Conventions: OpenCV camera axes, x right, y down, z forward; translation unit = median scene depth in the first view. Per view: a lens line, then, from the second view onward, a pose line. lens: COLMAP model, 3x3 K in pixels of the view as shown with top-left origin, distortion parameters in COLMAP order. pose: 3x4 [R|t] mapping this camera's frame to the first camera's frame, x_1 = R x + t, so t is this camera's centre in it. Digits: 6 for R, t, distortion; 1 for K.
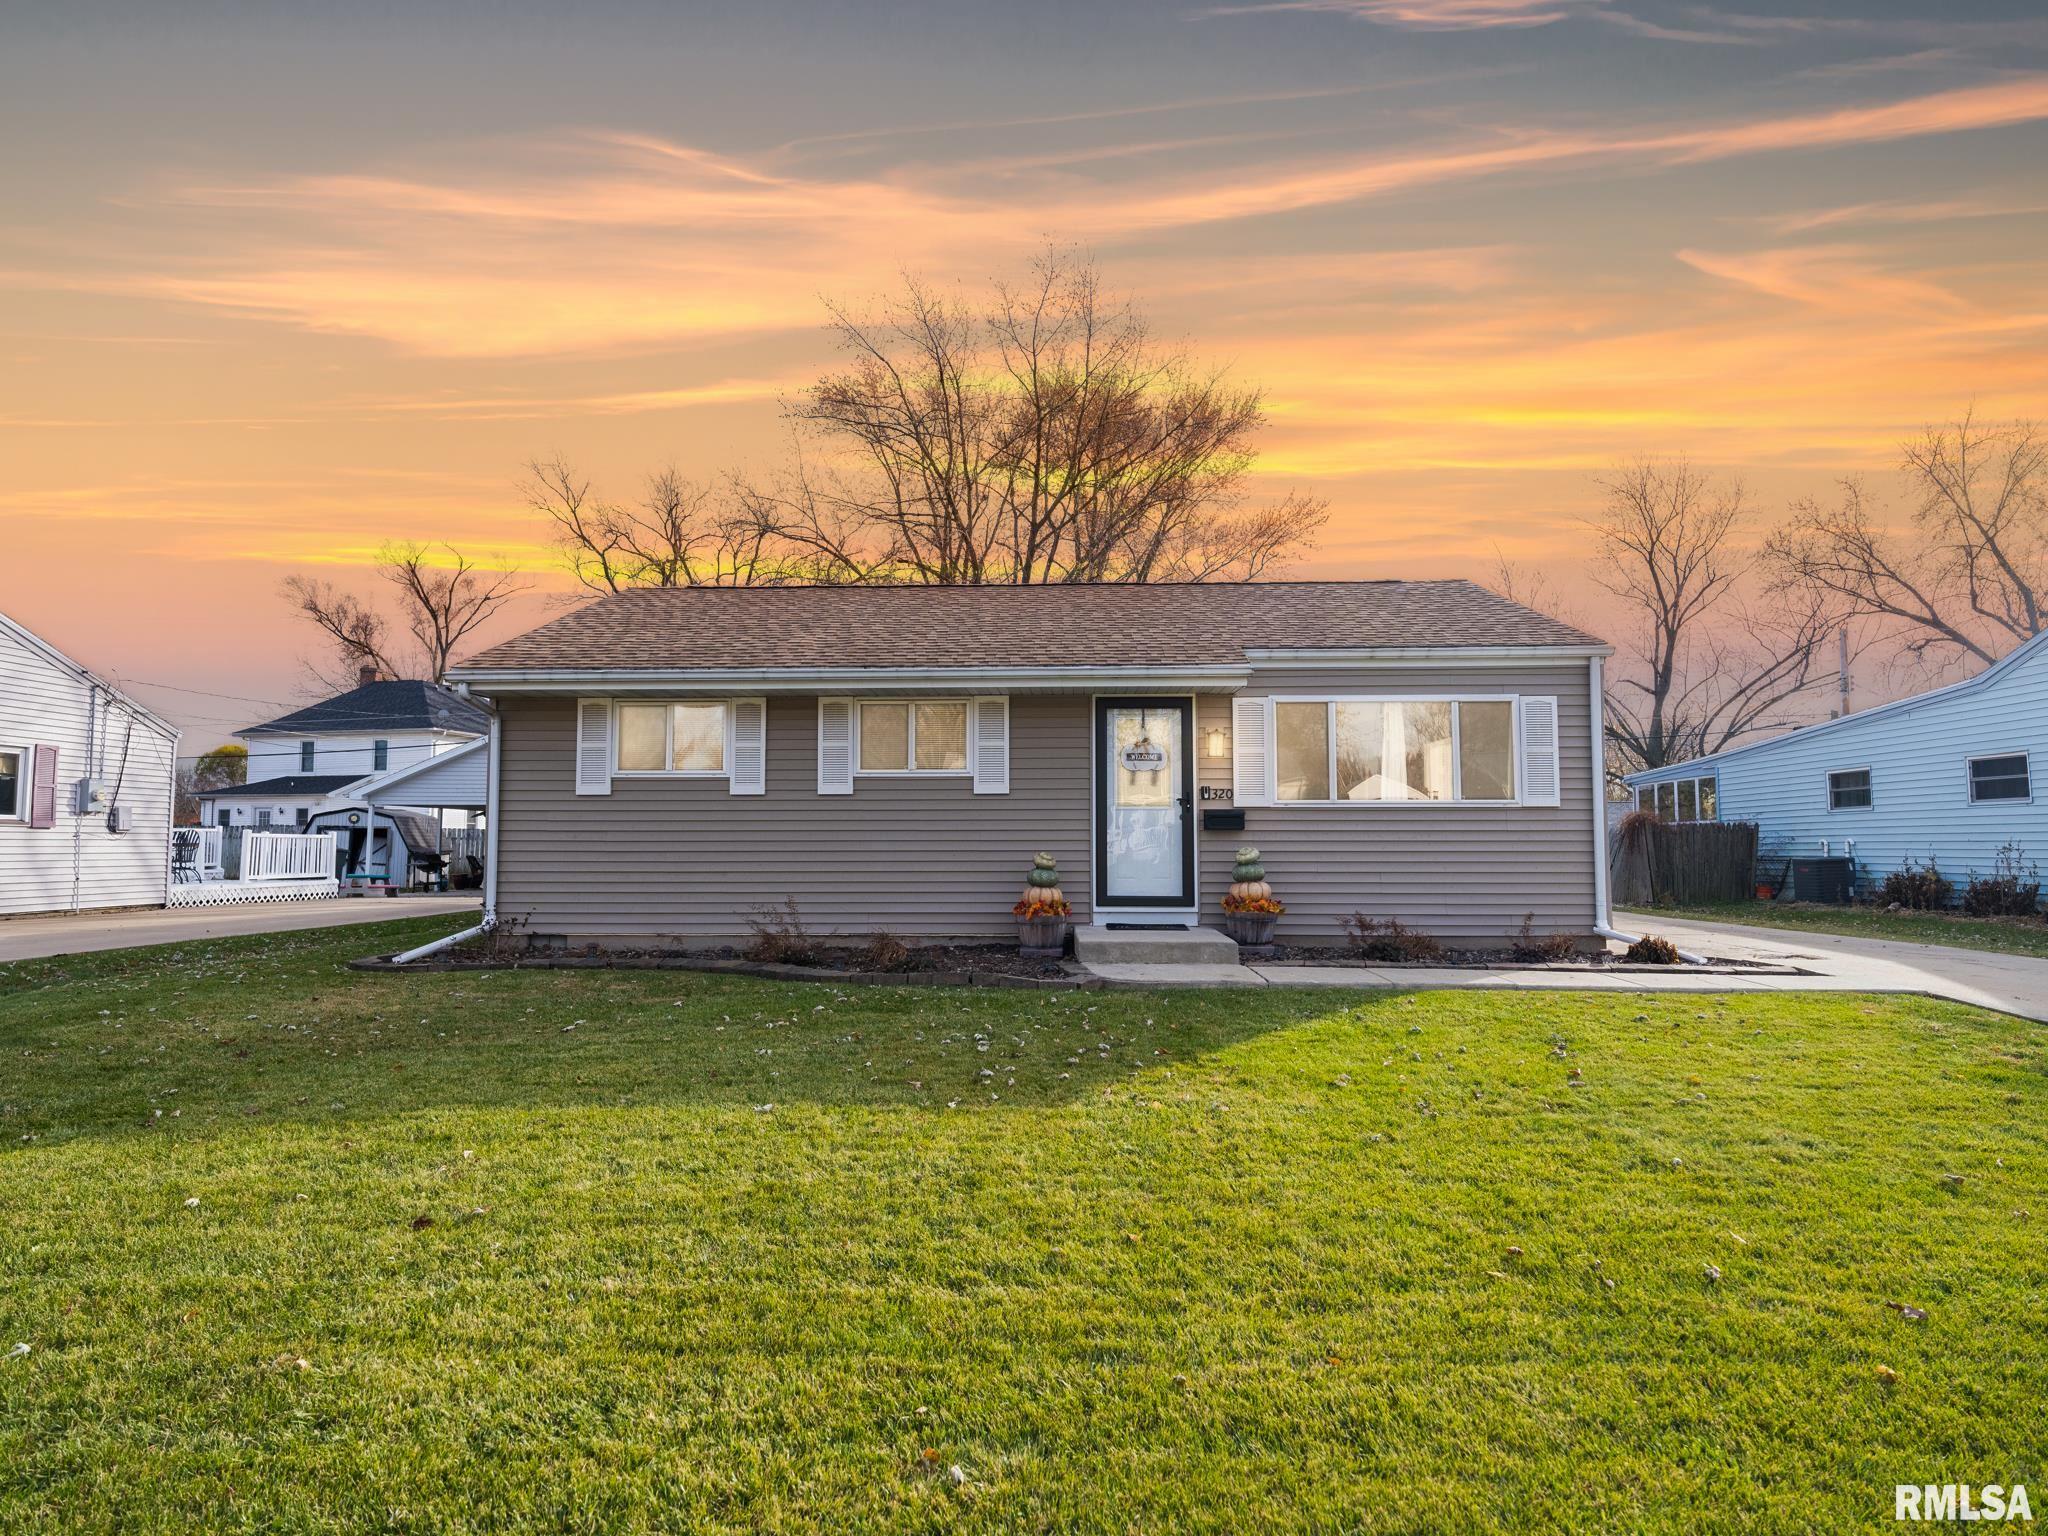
lens RADIAL K [[1097.8, 0, 1024.0], [0, 1097.8, 768.0], [0, 0, 1]] dist [0.003655, -0.001595]
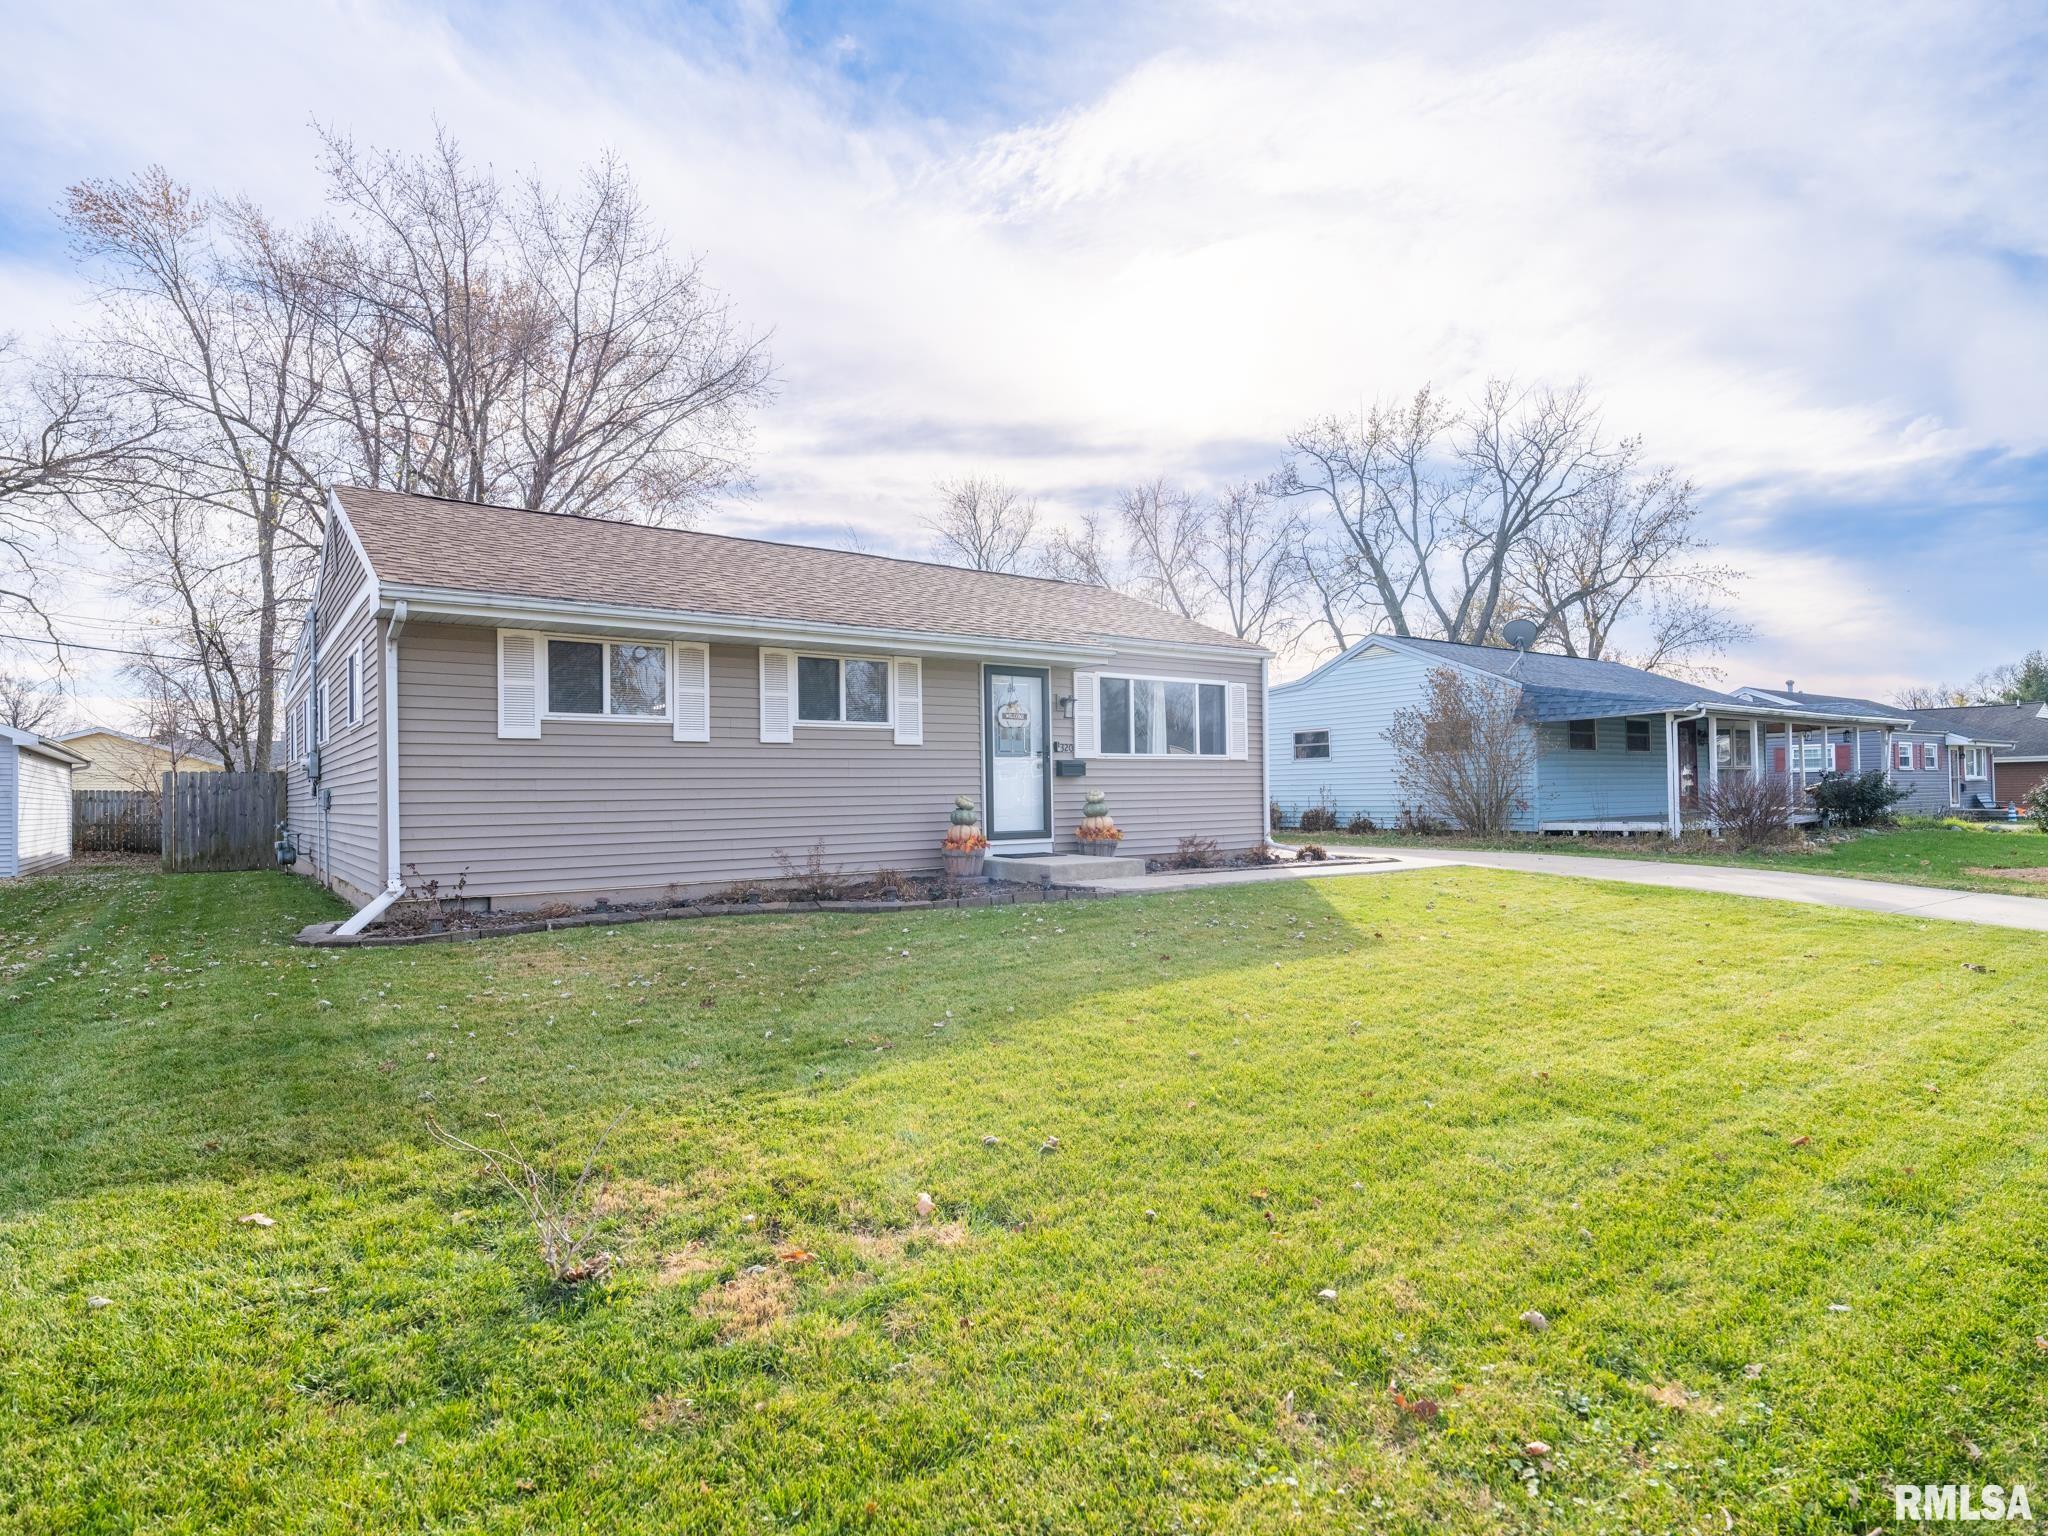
lens RADIAL K [[1097.8, 0, 1024.0], [0, 1097.8, 768.0], [0, 0, 1]] dist [0.003655, -0.001595]
pose [[0.779164, 0.003235, 0.626812, -0.641994], [-0.027545, 0.999197, 0.029084, 0.011538], [-0.626215, -0.039927, 0.778628, 0.051370]]
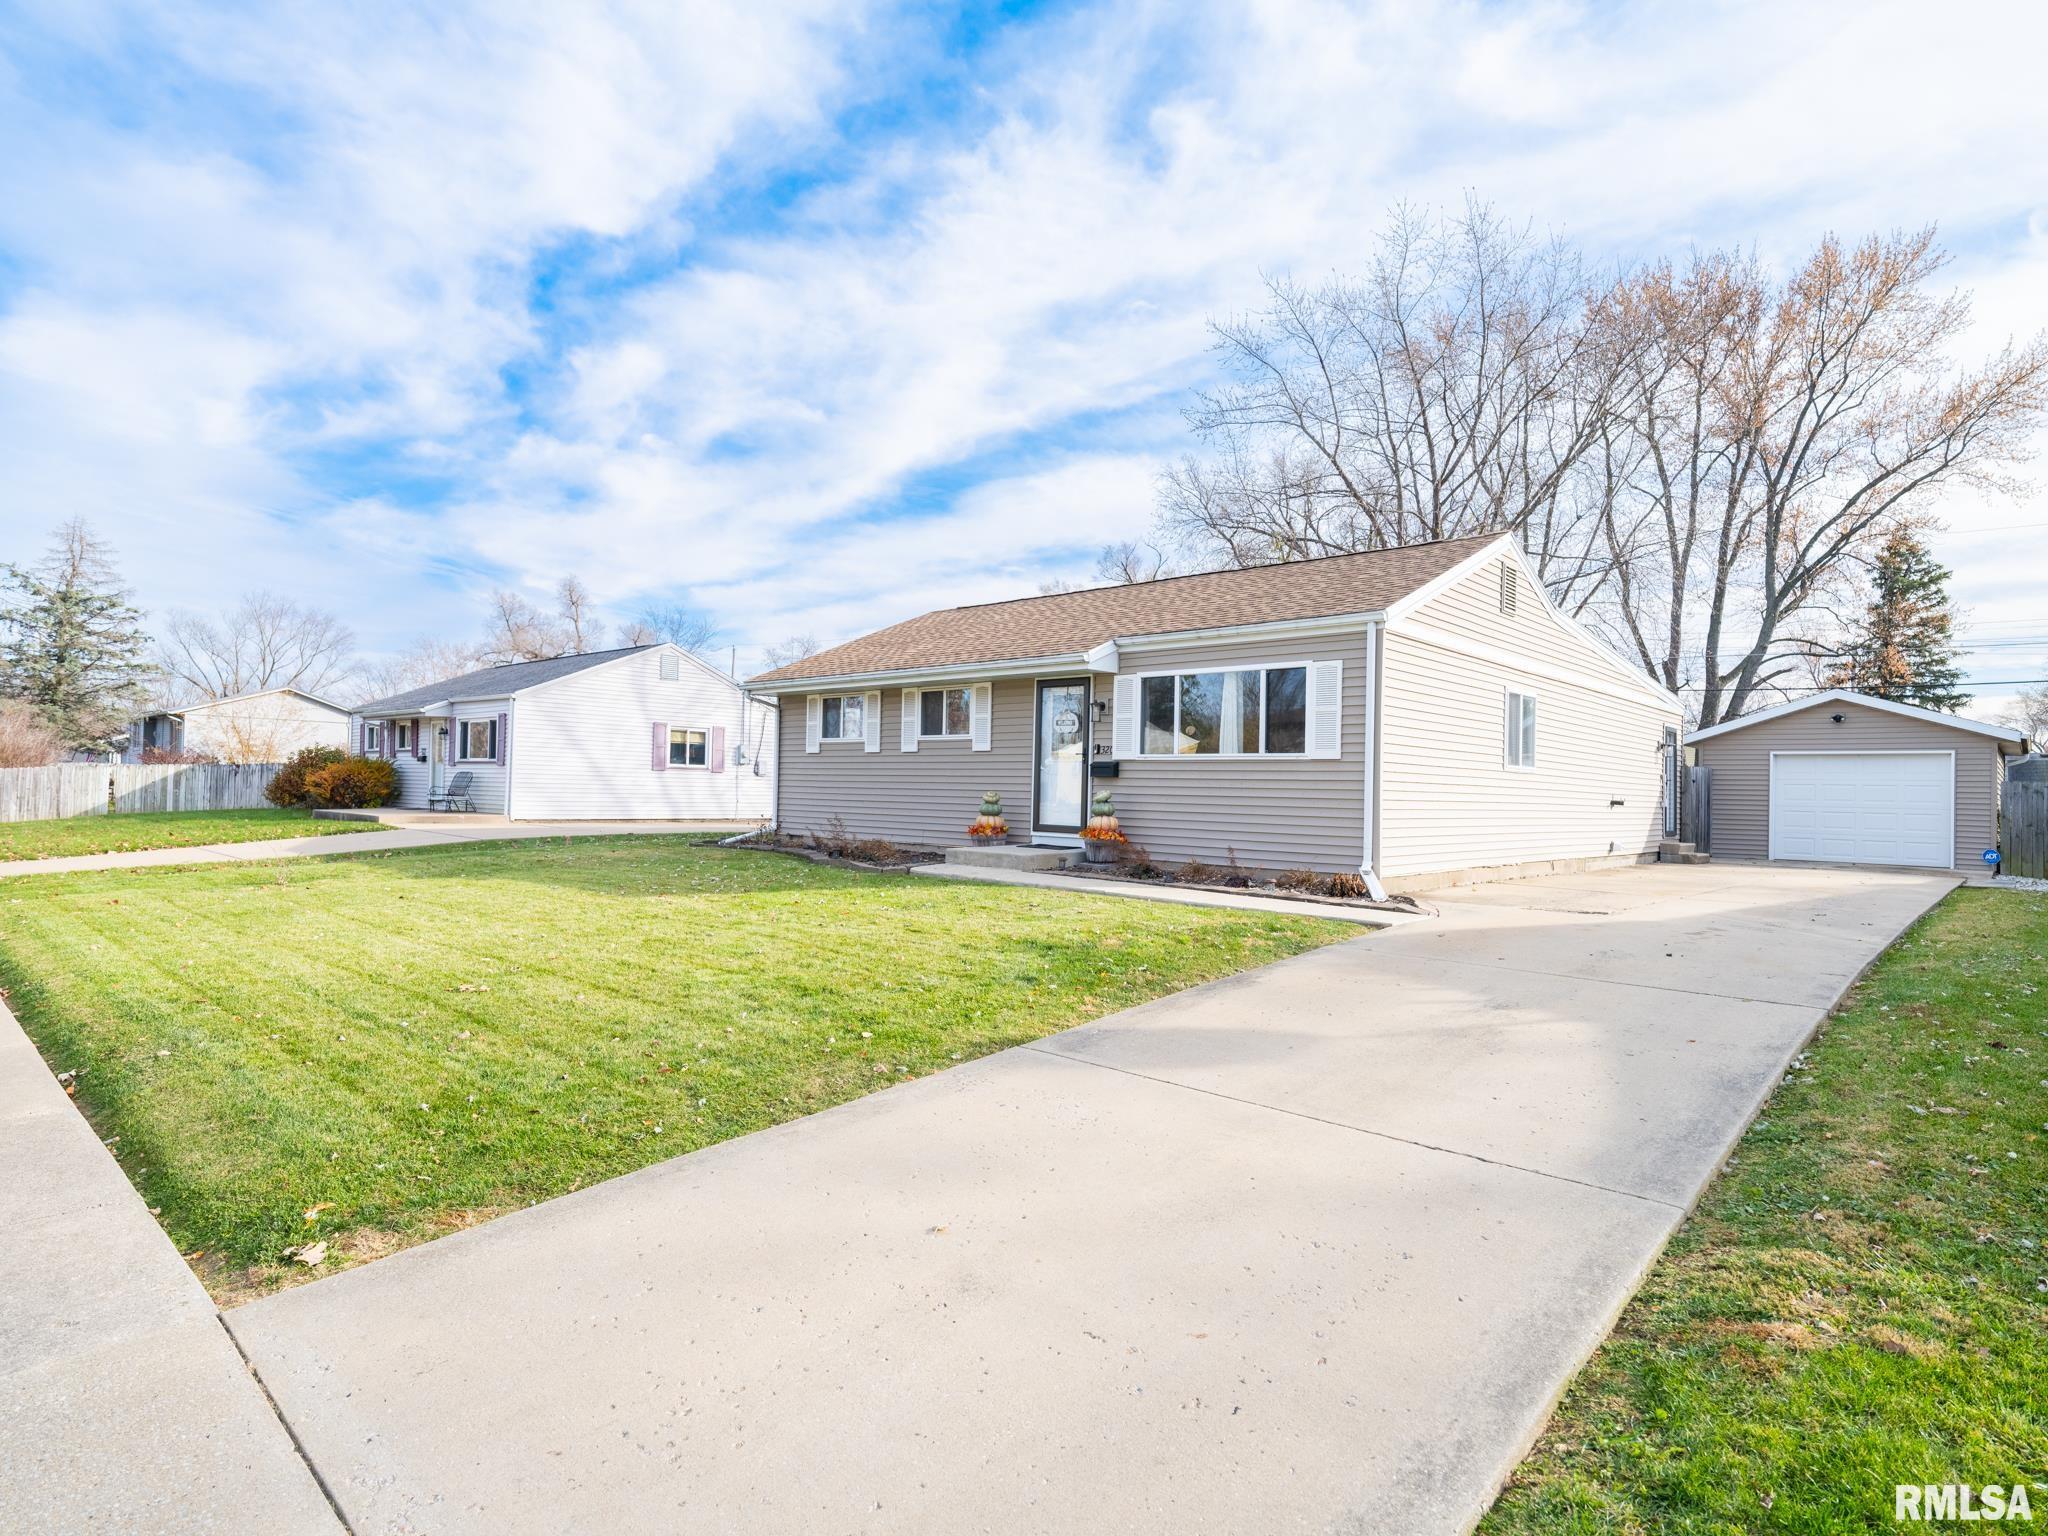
lens RADIAL K [[1097.8, 0, 1024.0], [0, 1097.8, 768.0], [0, 0, 1]] dist [0.003655, -0.001595]
pose [[0.759950, 0.004192, -0.649968, 0.949107], [0.020461, 0.999329, 0.030368, 0.003448], [0.649660, -0.036377, 0.759354, -0.056977]]
